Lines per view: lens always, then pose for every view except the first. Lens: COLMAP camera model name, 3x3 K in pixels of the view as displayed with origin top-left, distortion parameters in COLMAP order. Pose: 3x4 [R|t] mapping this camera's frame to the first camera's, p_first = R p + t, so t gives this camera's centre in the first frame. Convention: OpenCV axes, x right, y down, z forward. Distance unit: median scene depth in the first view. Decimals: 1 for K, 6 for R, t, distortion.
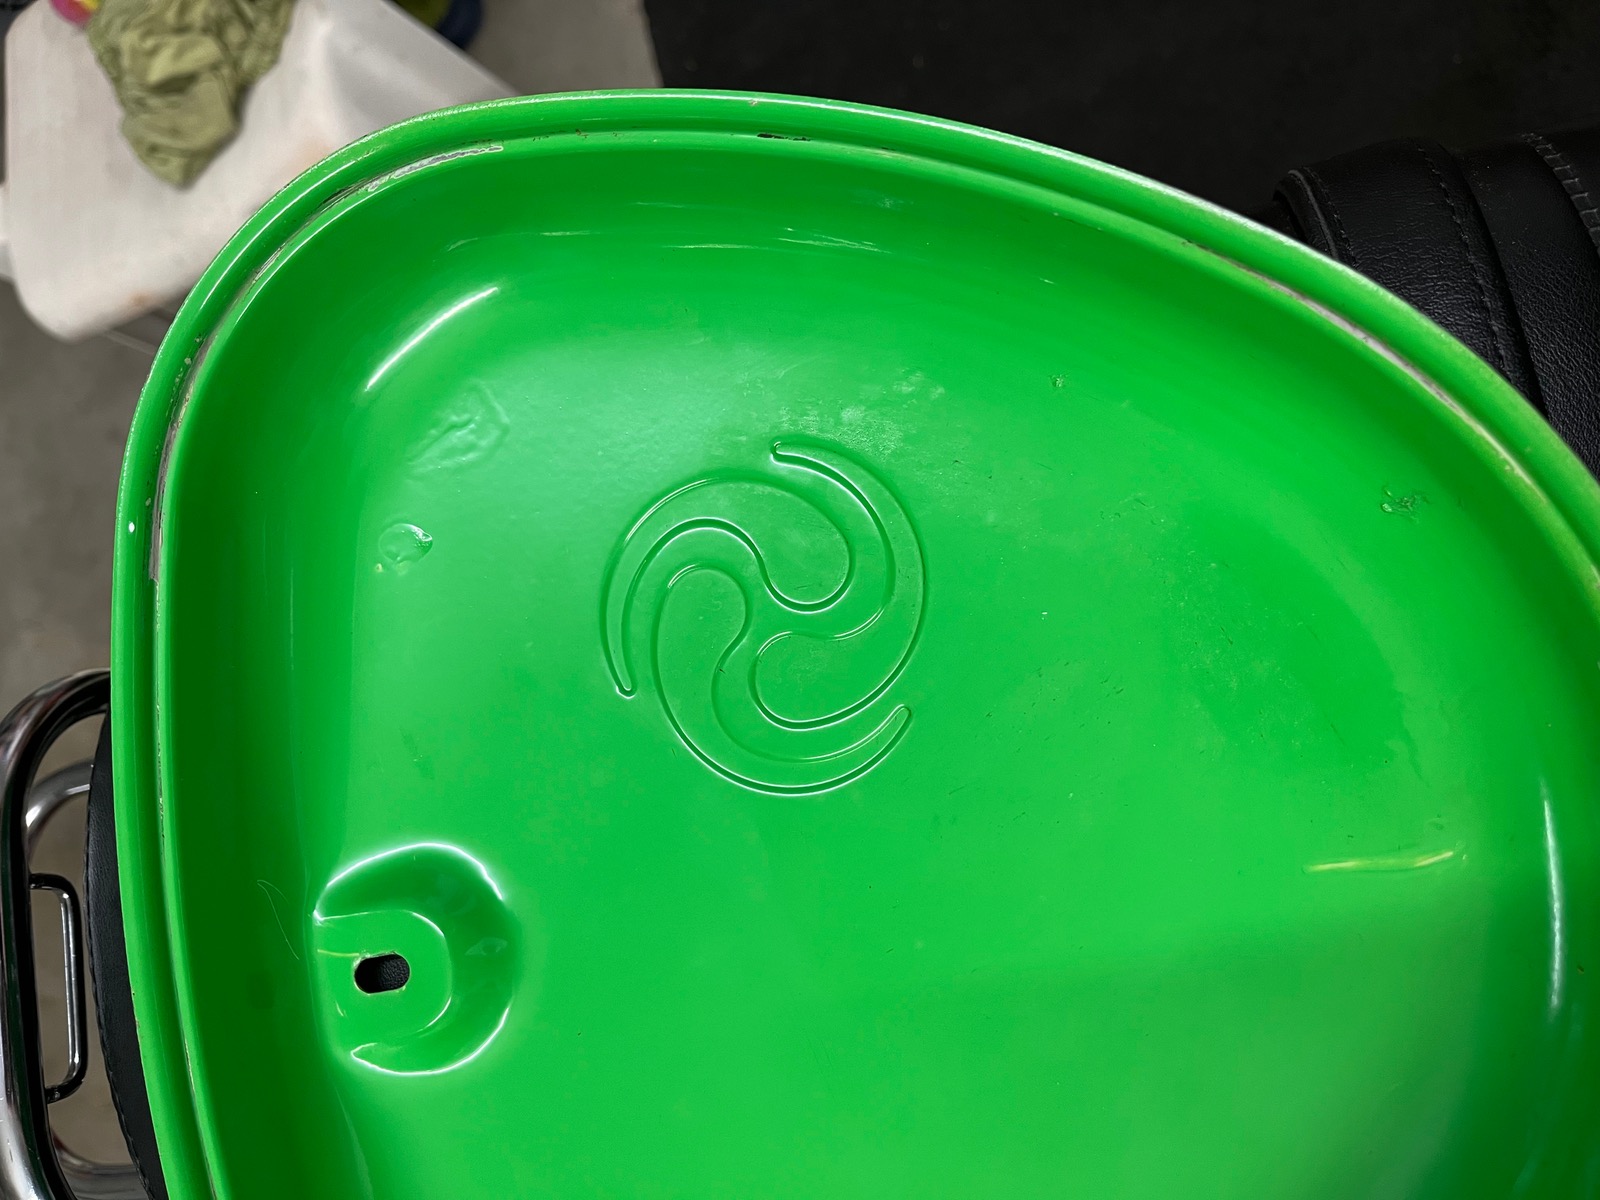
lens RADIAL K [[1242.8, 0, 804.4], [0, 1242.8, 601.5], [0, 0, 1]] dist [0.049195, -0.087106]
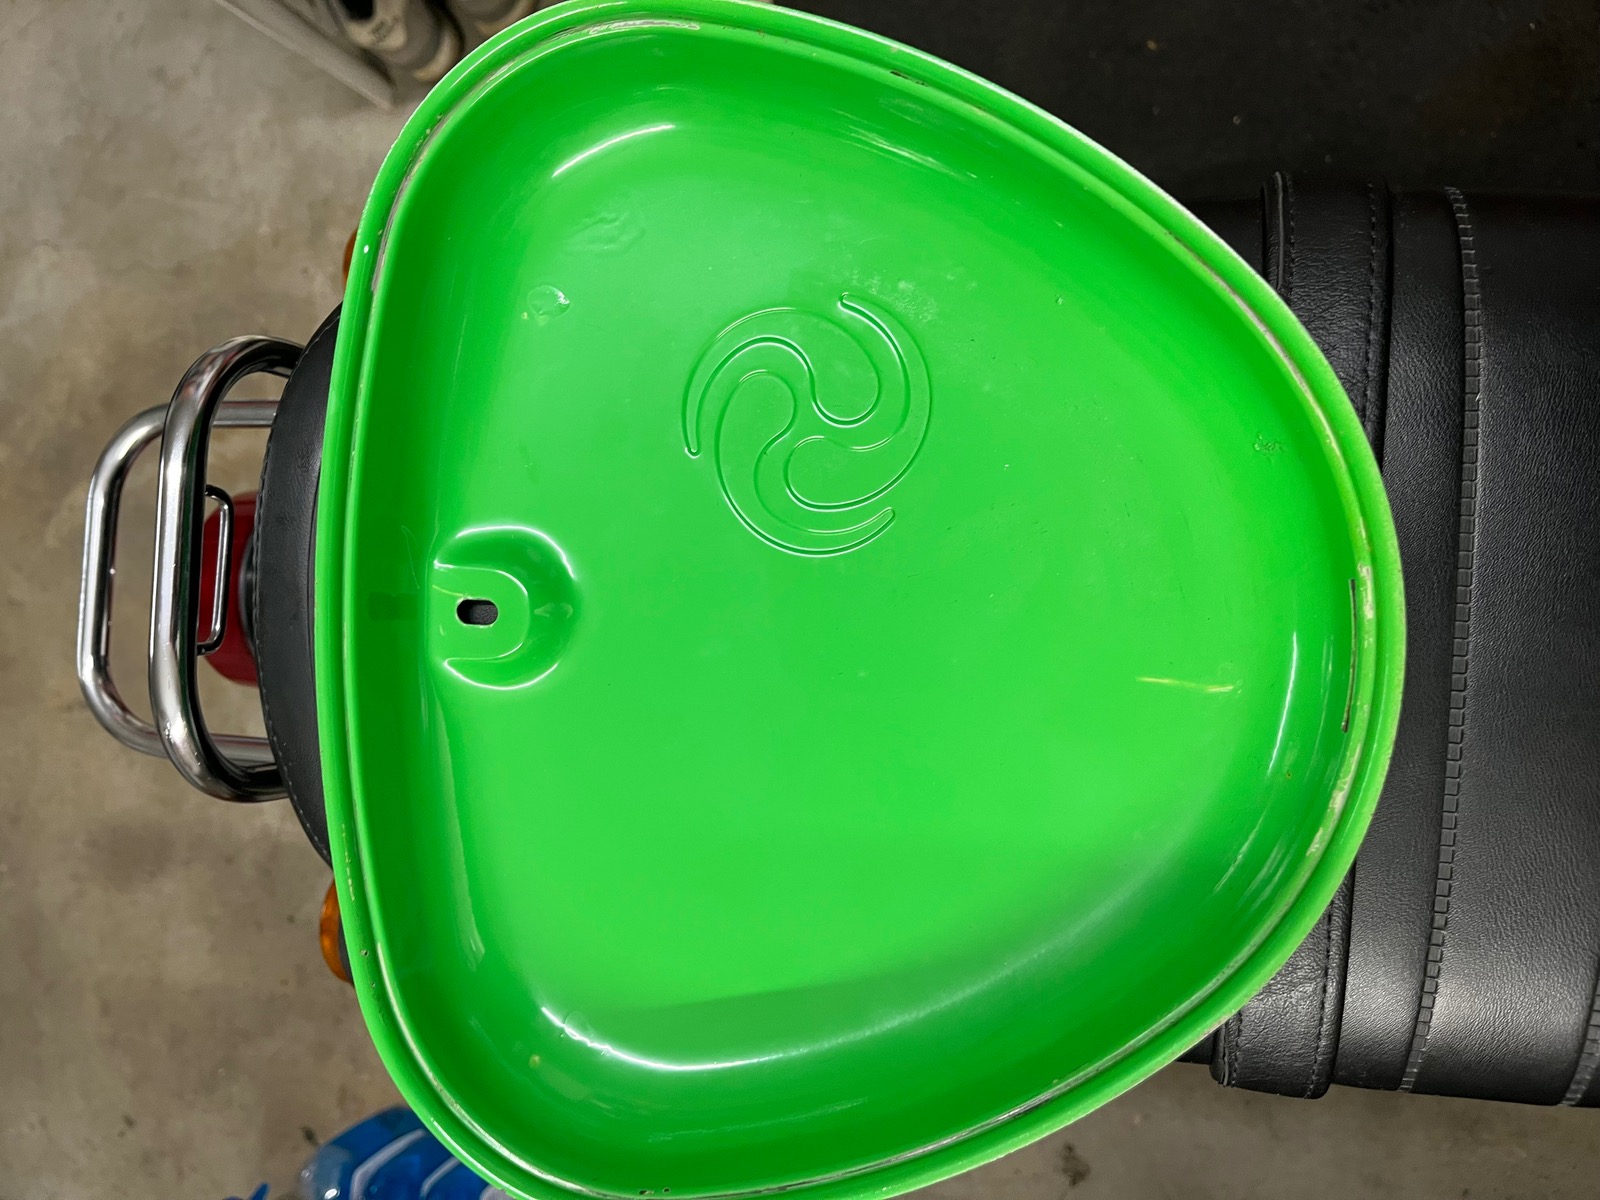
lens RADIAL K [[1242.8, 0, 804.4], [0, 1242.8, 601.5], [0, 0, 1]] dist [0.049195, -0.087106]
pose [[0.974199, 0.219502, 0.052489, -0.061566], [-0.225152, 0.961287, 0.158852, -0.013443], [-0.015589, -0.166571, 0.985906, -0.359501]]
